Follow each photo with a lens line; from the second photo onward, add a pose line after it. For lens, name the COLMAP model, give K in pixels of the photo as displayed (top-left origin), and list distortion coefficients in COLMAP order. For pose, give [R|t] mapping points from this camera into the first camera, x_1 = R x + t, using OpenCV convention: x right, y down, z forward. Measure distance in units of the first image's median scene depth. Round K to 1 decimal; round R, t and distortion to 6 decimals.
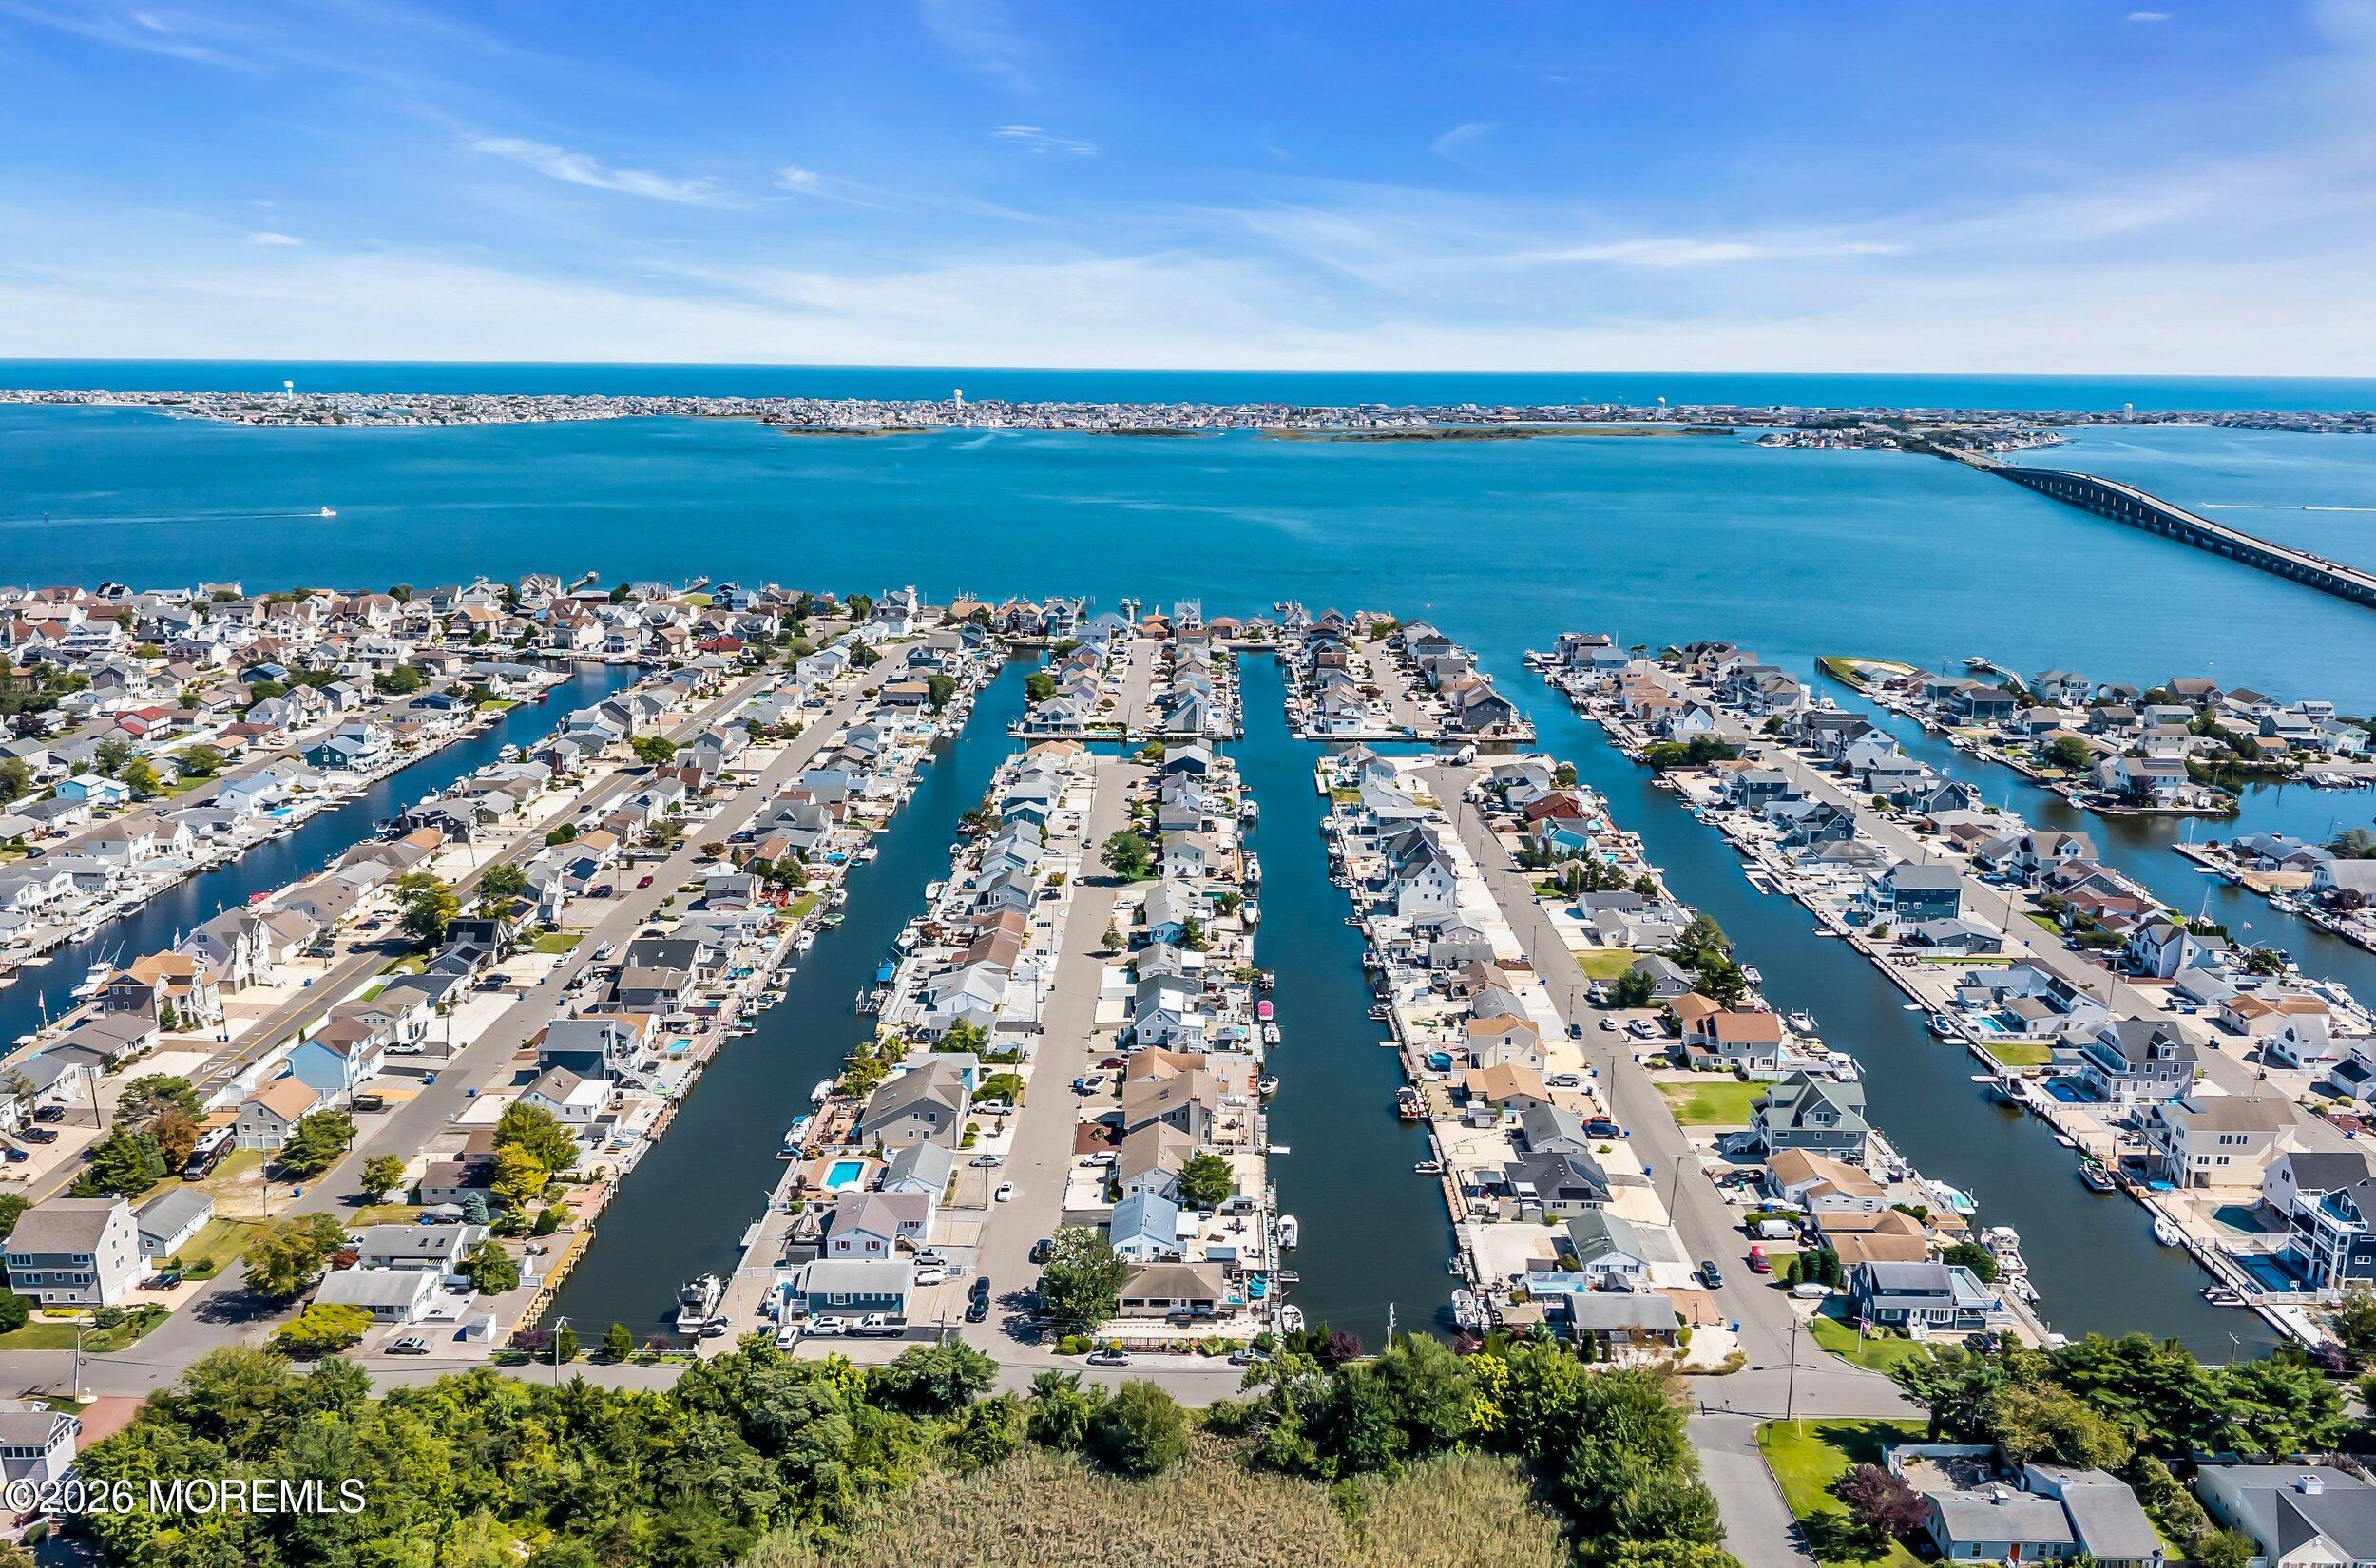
lens RADIAL K [[1836.9, 0, 1169.0], [0, 1836.9, 784.1], [0, 0, 1]] dist [0.119237, -0.176610]
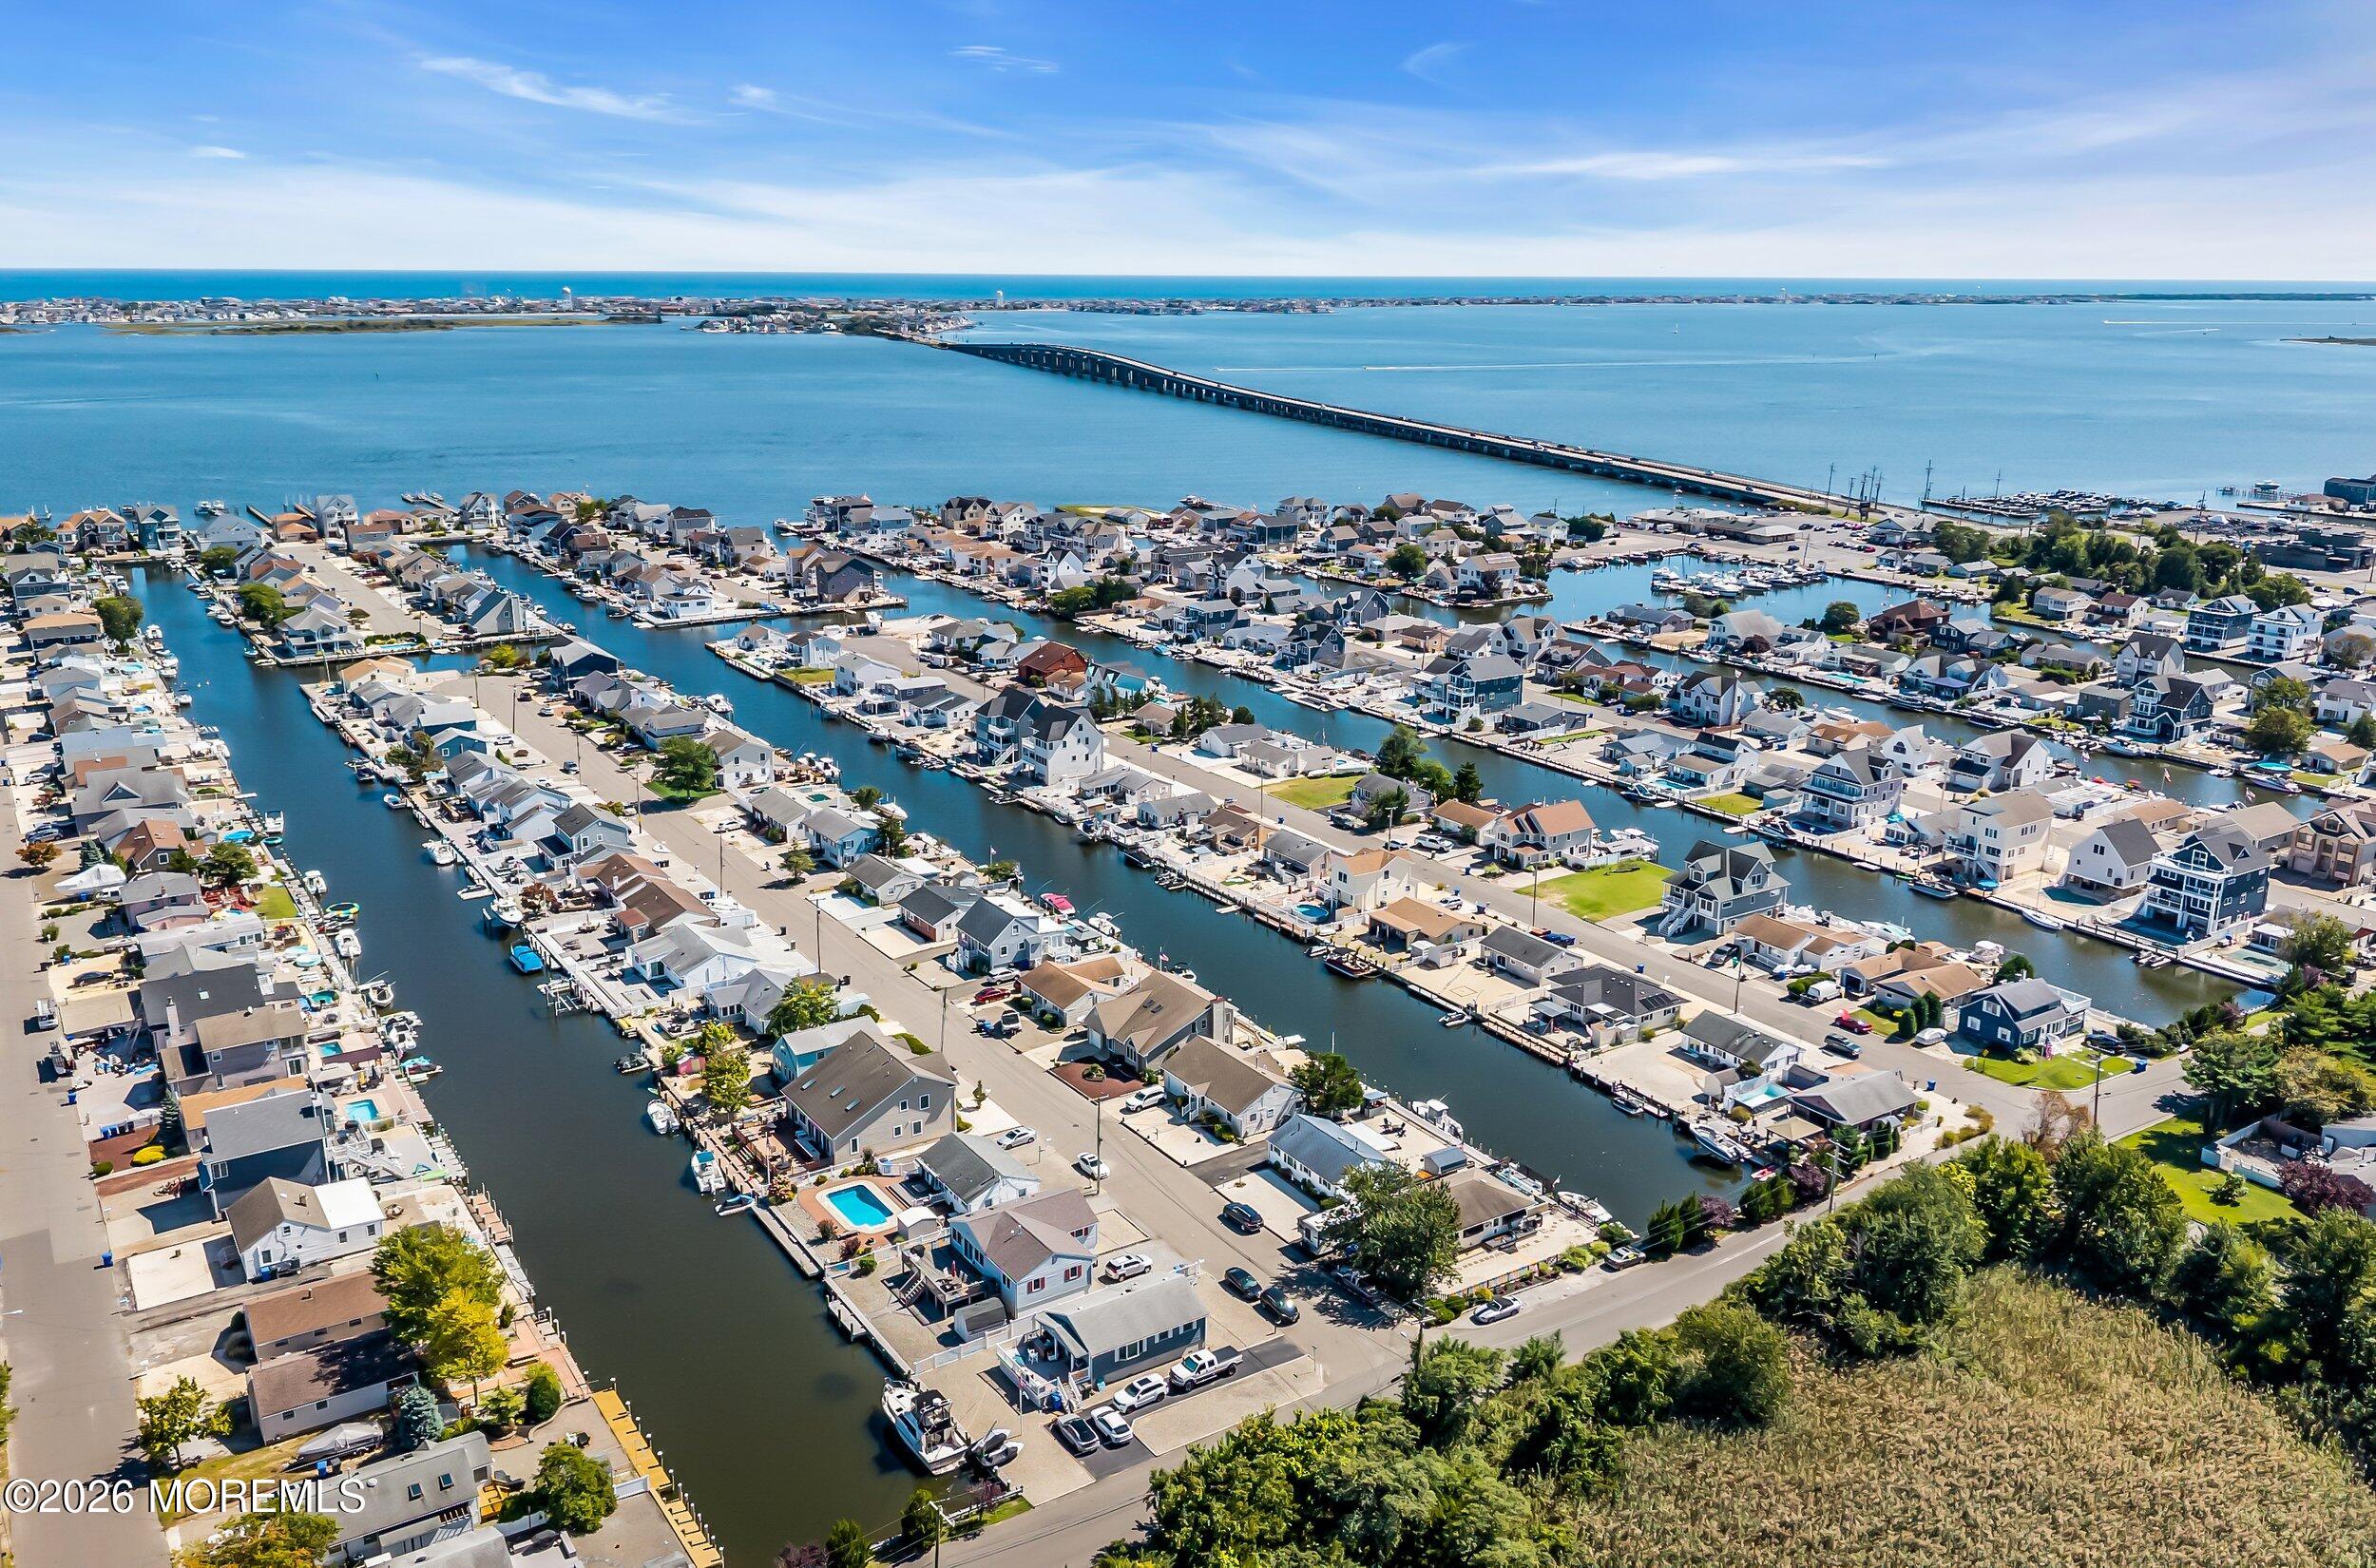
lens RADIAL K [[1847.9, 0, 1188.0], [0, 1847.9, 784.0], [0, 0, 1]] dist [0.135801, -0.291988]
pose [[0.830566, -0.151186, 0.536006, -0.333839], [0.123650, 0.988486, 0.087210, 0.003341], [-0.543020, -0.006156, 0.839697, 0.259235]]
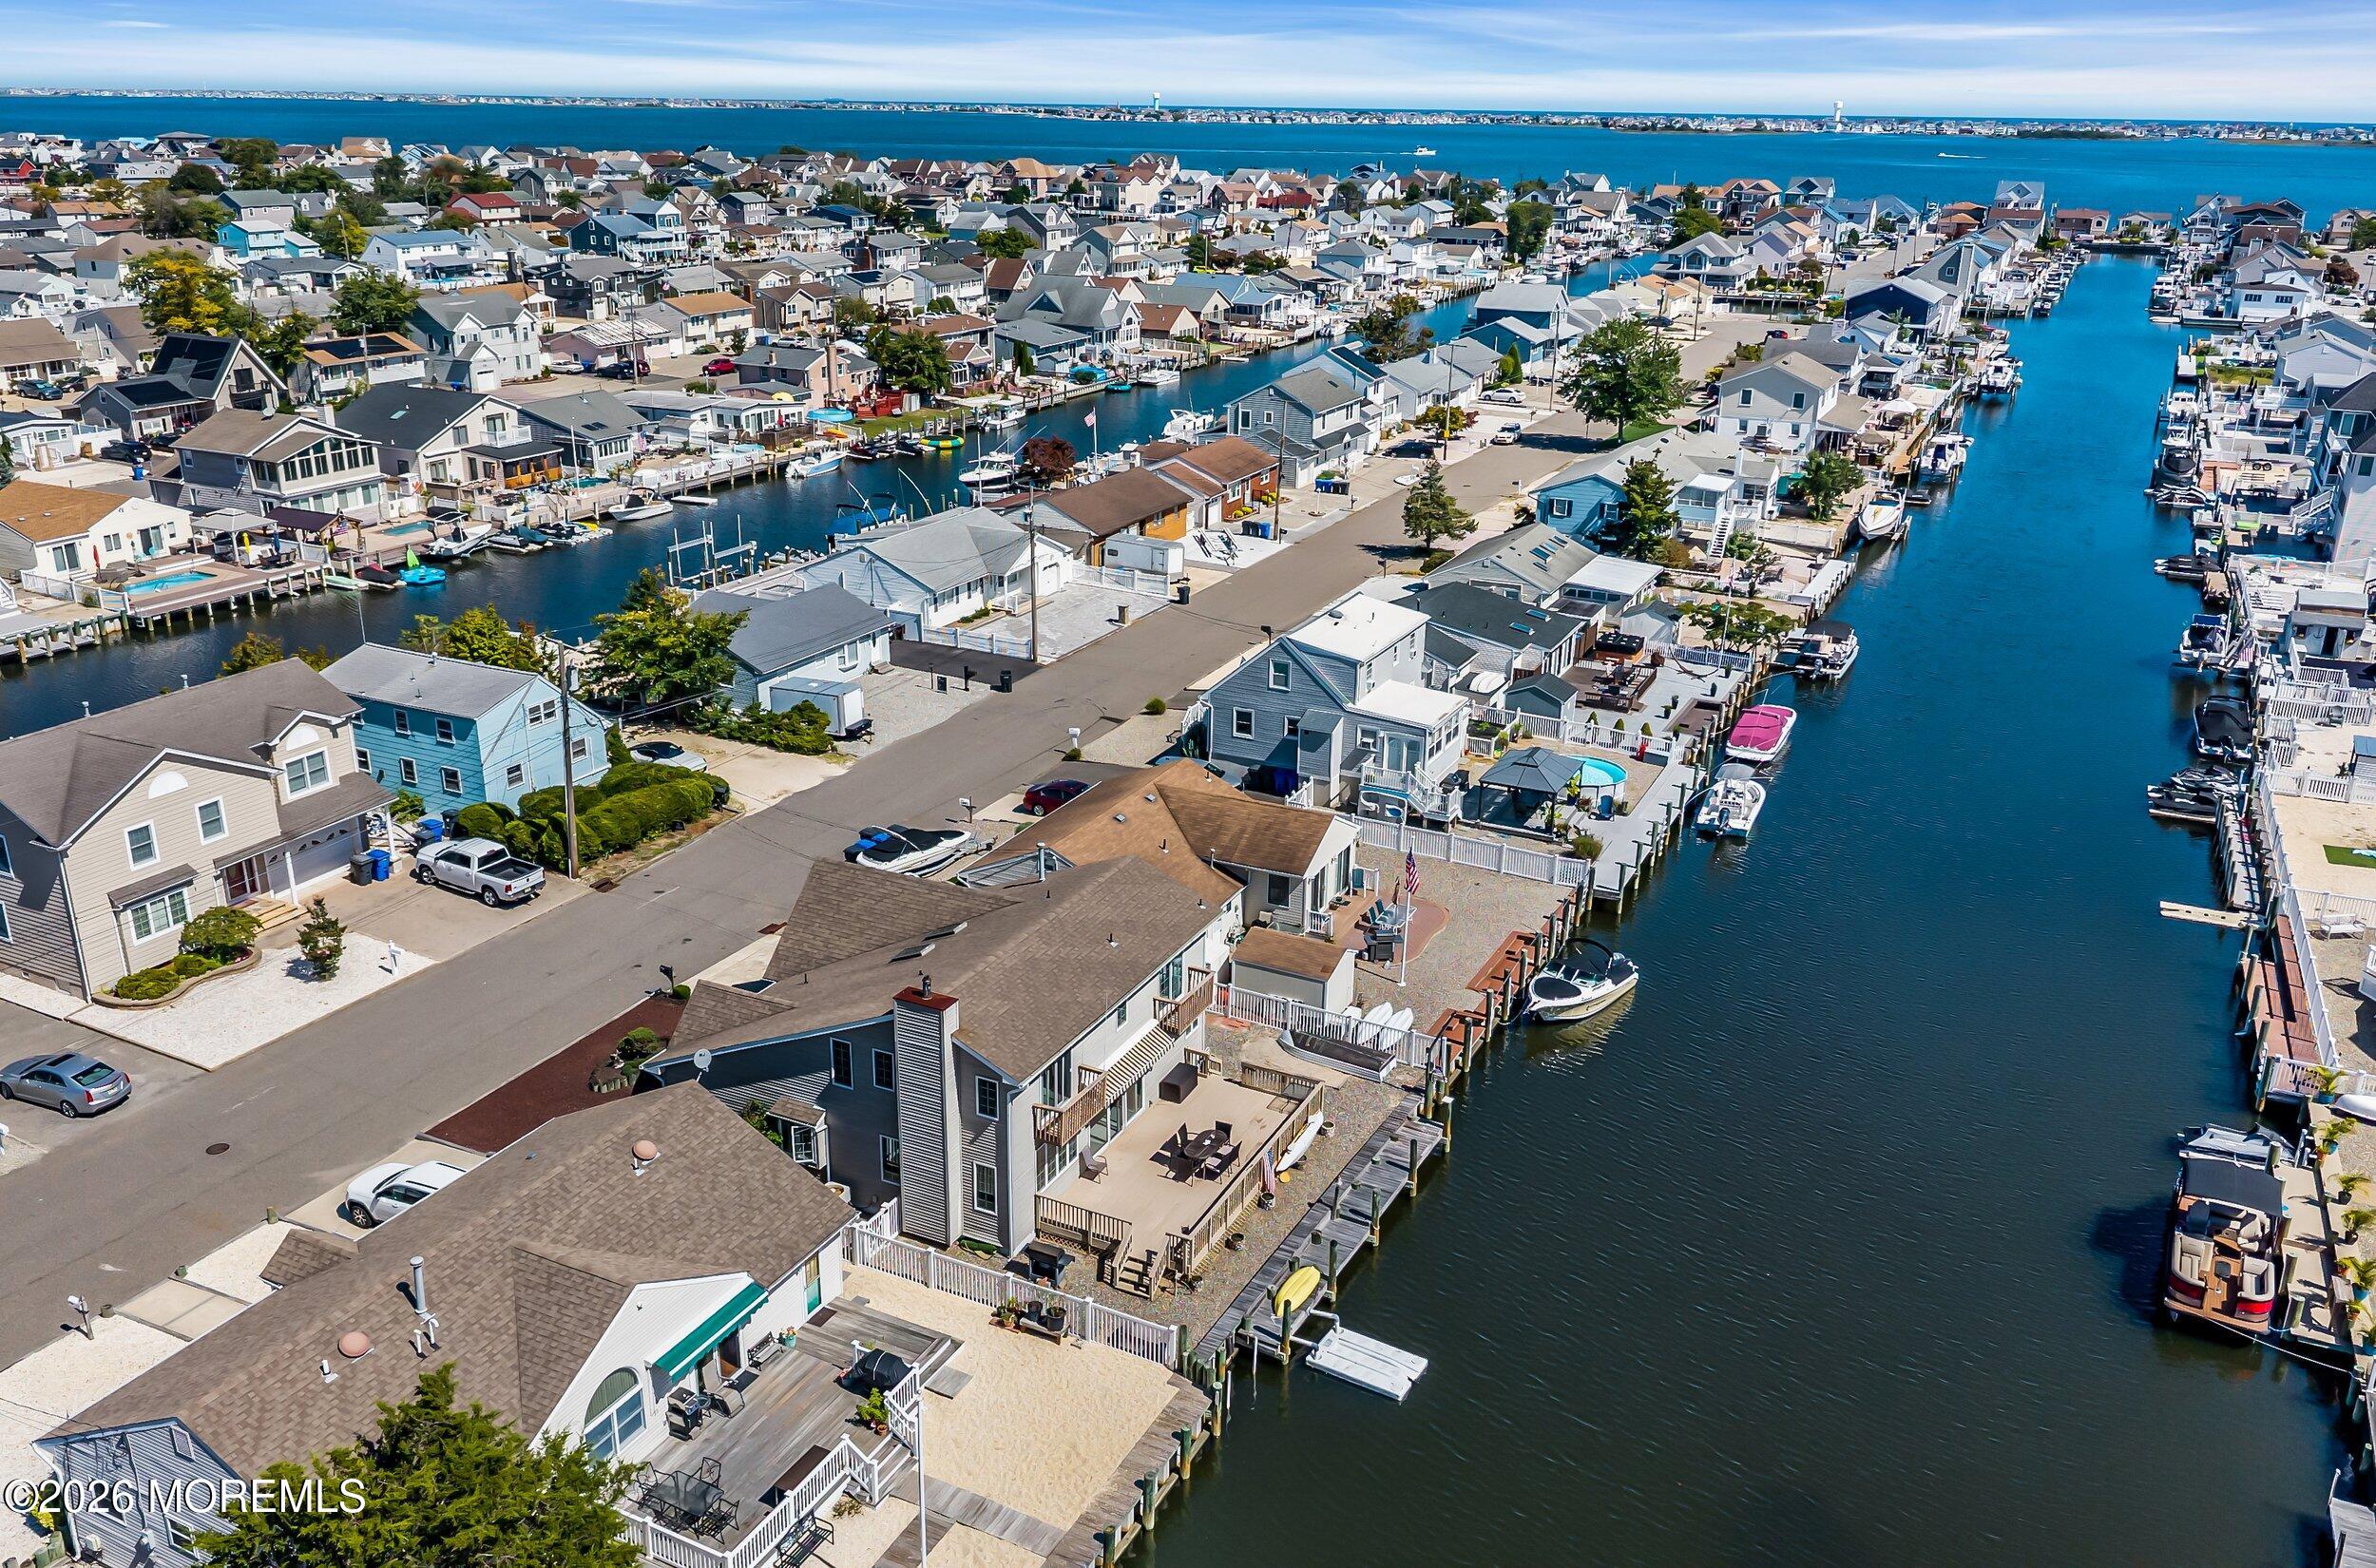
lens RADIAL K [[1870.2, 0, 1188.0], [0, 1870.2, 784.0], [0, 0, 1]] dist [0.010268, 0.007266]
pose [[0.905521, 0.153799, -0.395446, 0.088558], [-0.104083, 0.984033, 0.144377, 0.096674], [0.411337, -0.089577, 0.907071, 0.683442]]
